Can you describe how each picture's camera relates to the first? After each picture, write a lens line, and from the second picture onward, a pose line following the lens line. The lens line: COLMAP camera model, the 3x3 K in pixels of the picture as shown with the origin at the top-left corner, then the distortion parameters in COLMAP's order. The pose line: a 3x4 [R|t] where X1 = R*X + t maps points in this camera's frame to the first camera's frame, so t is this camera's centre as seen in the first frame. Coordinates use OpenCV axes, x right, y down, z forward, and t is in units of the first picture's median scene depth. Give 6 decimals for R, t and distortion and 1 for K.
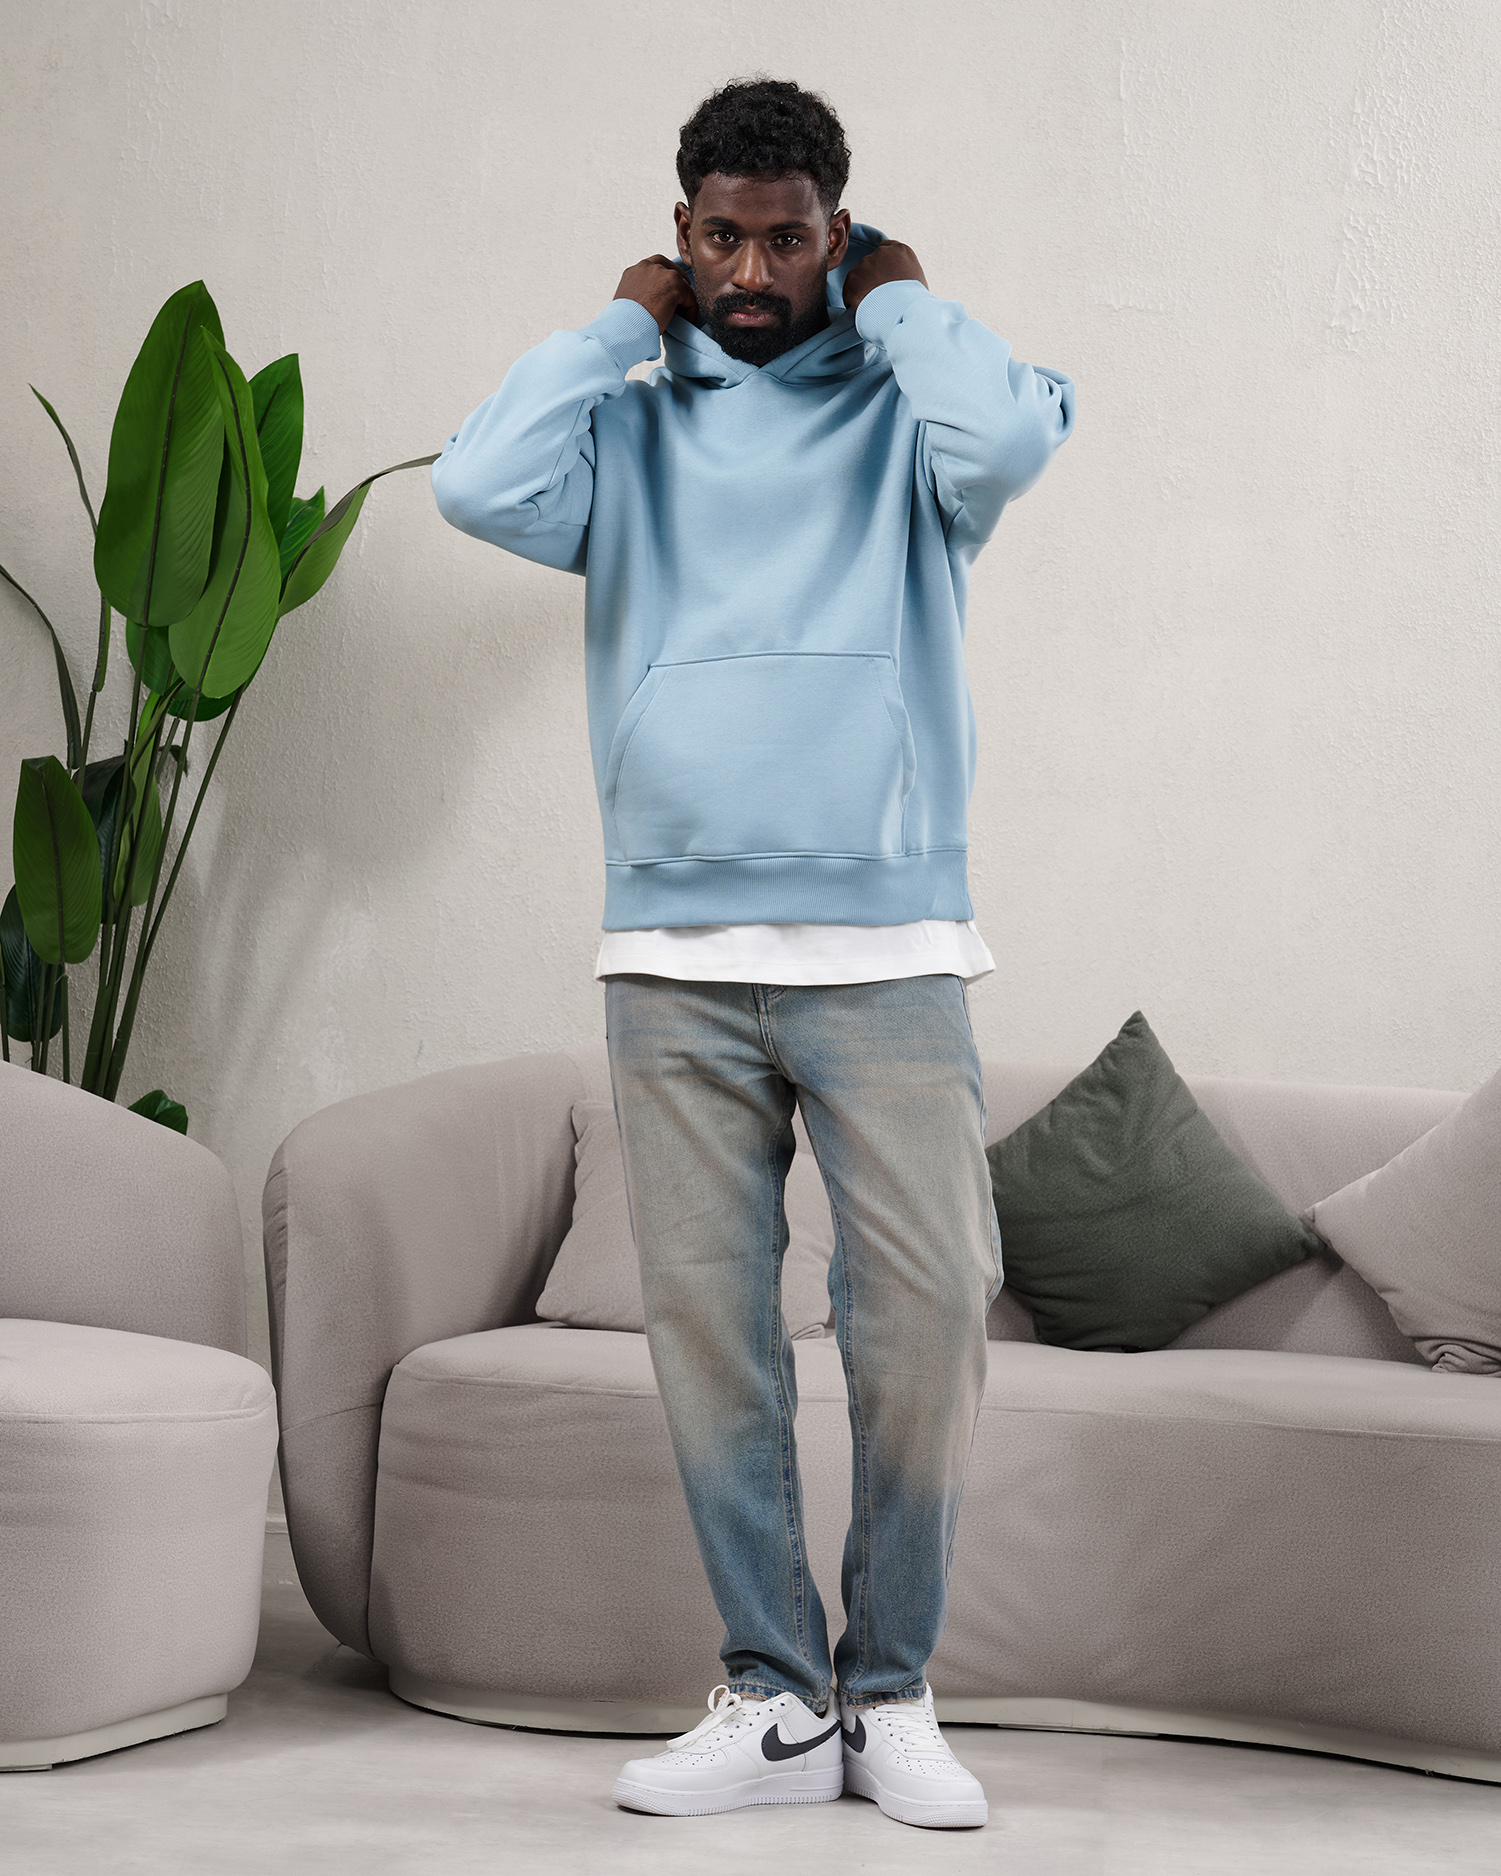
lens RADIAL K [[4966.1, 0, 672.5], [0, 4966.1, 1062.2], [0, 0, 1]] dist [-0.028690, -0.113222]
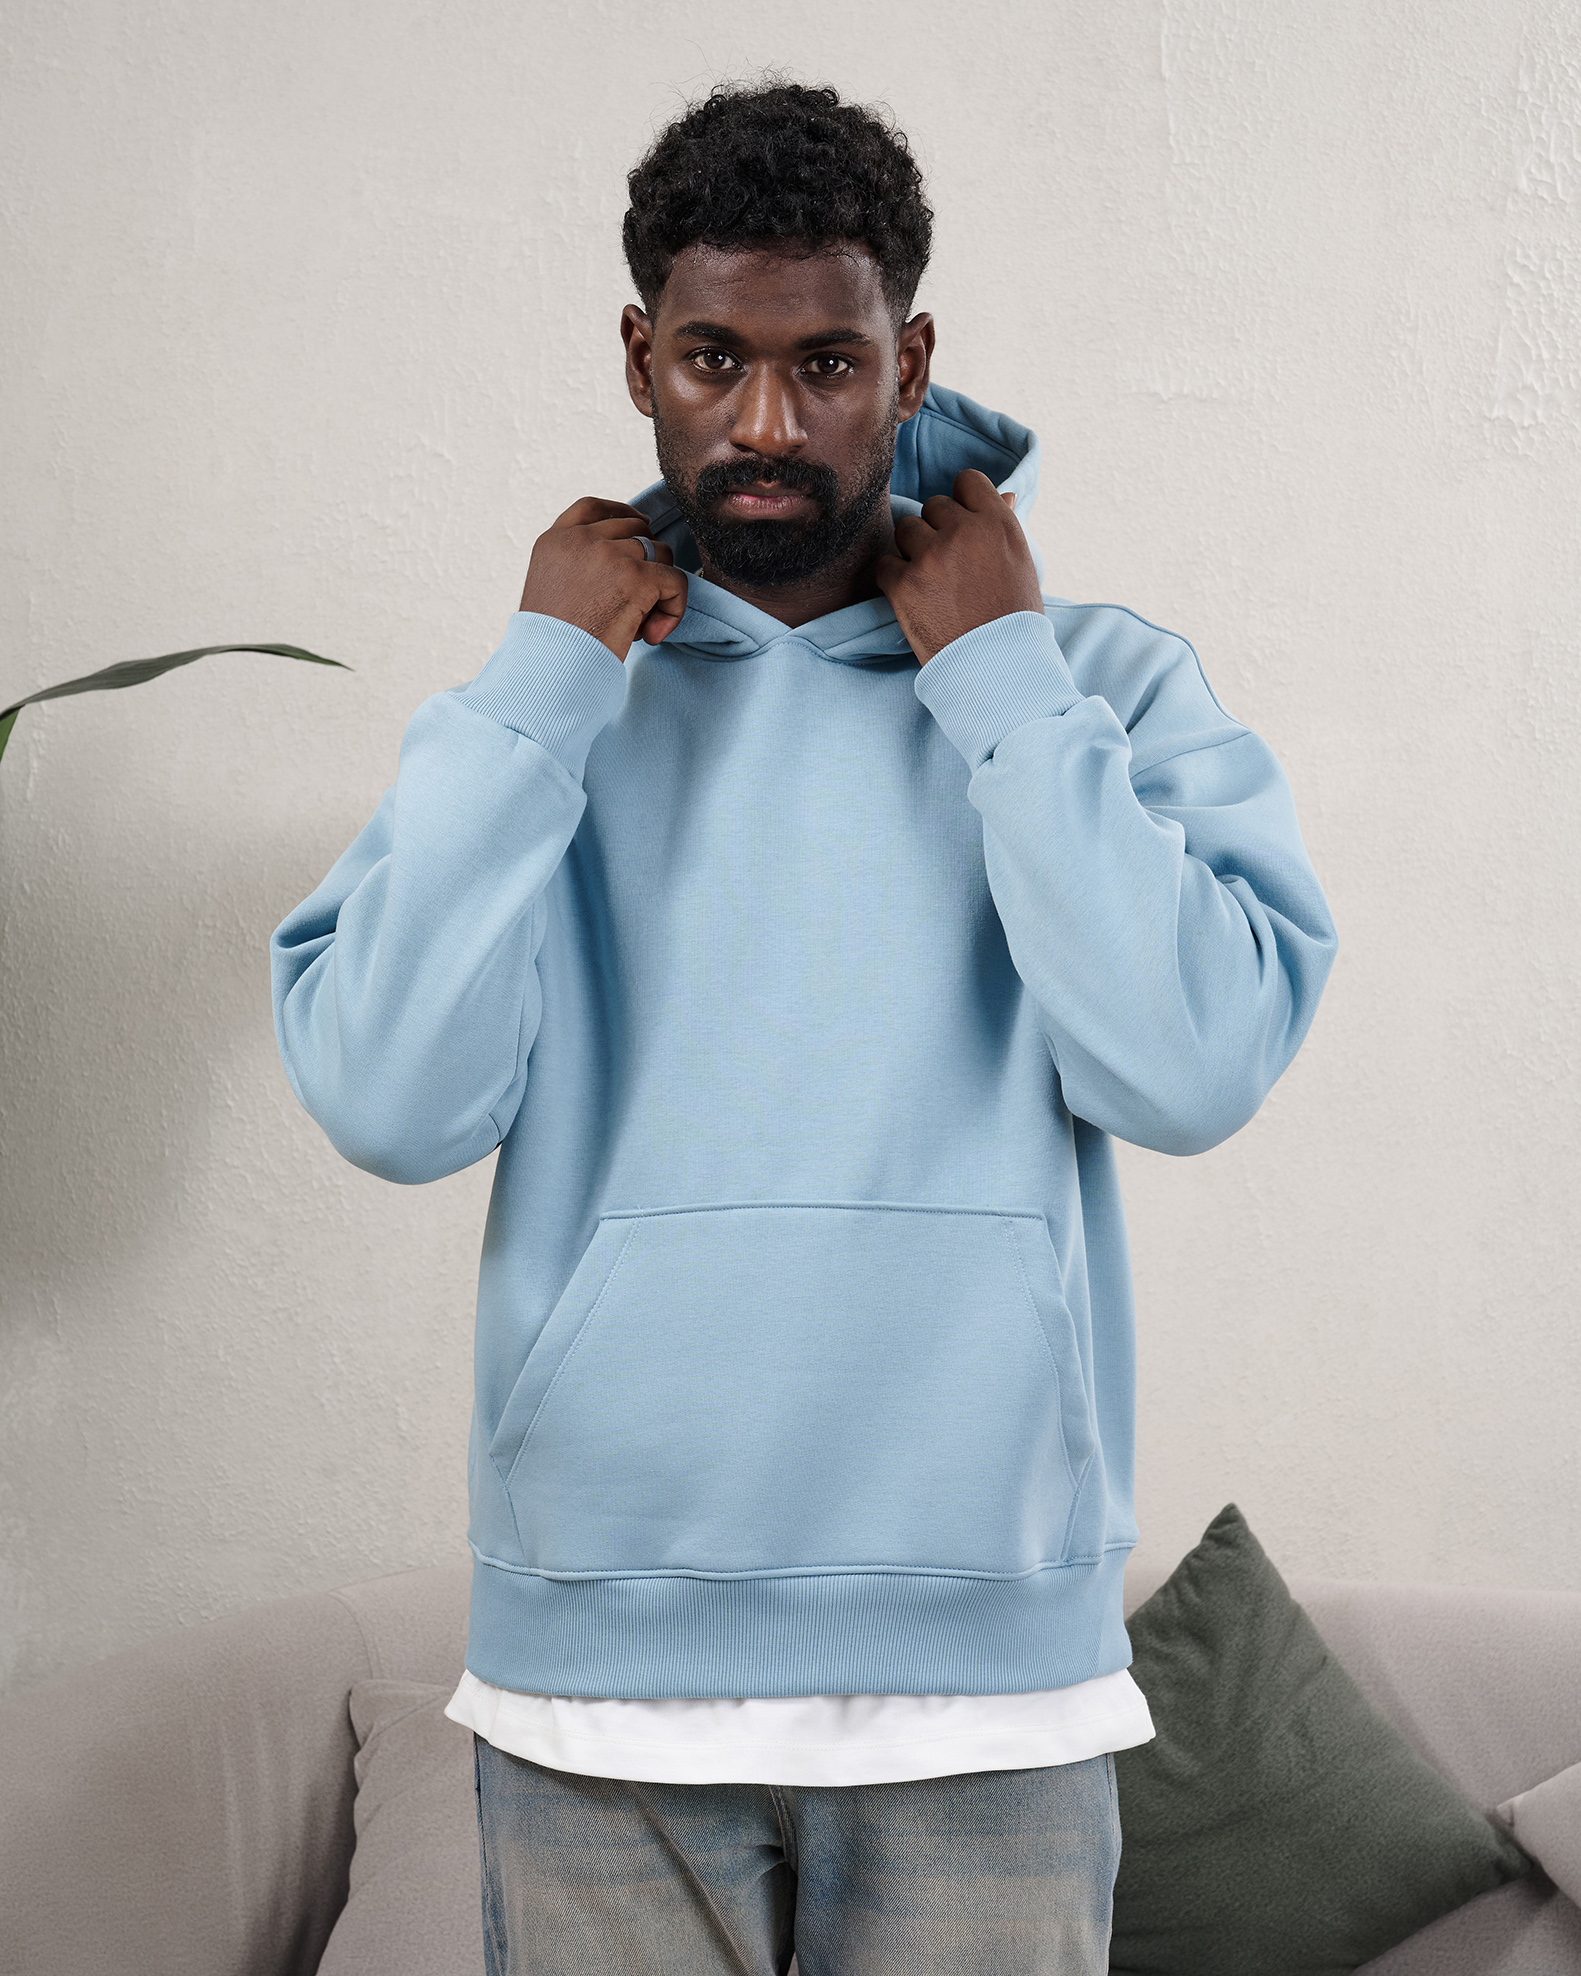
lens RADIAL K [[5031.0, 0, 784.1], [0, 5031.0, 1031.7], [0, 0, 1]] dist [-0.017941, -0.188440]
pose [[0.999420, -0.027747, 0.019758, 0.024652], [0.027571, 0.999578, 0.009122, -0.078645], [-0.020002, -0.008572, 0.999763, 0.348514]]
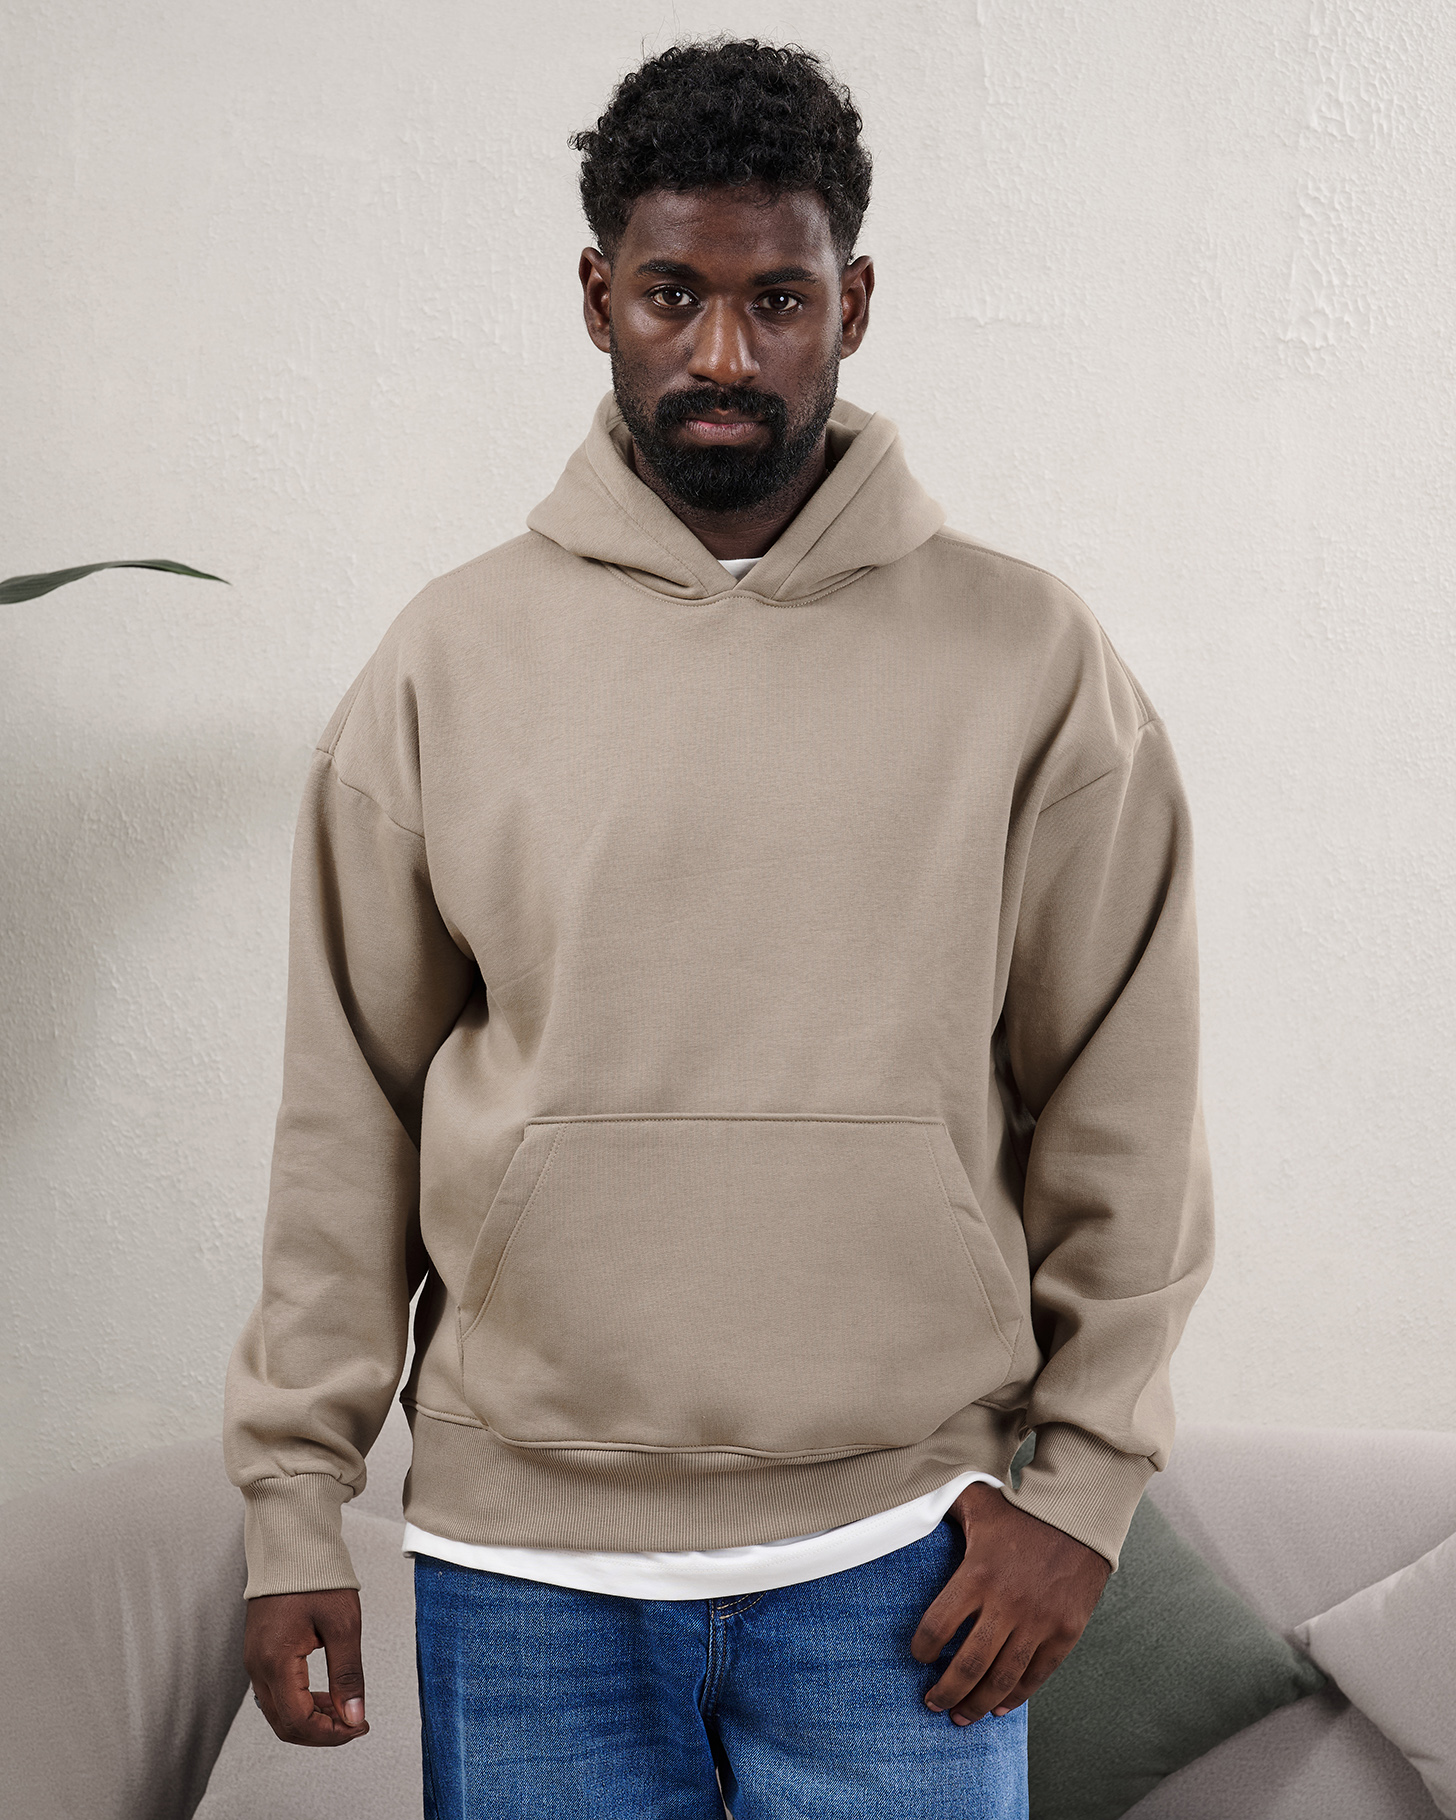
lens RADIAL K [[4989.2, 0, 697.1], [0, 4989.2, 993.9], [0, 0, 1]] dist [-0.011935, -0.230775]
pose [[0.998784, -0.035118, 0.034614, 0.022093], [0.034067, 0.998955, 0.030481, -0.082909], [-0.035649, -0.029264, 0.998936, 0.302515]]
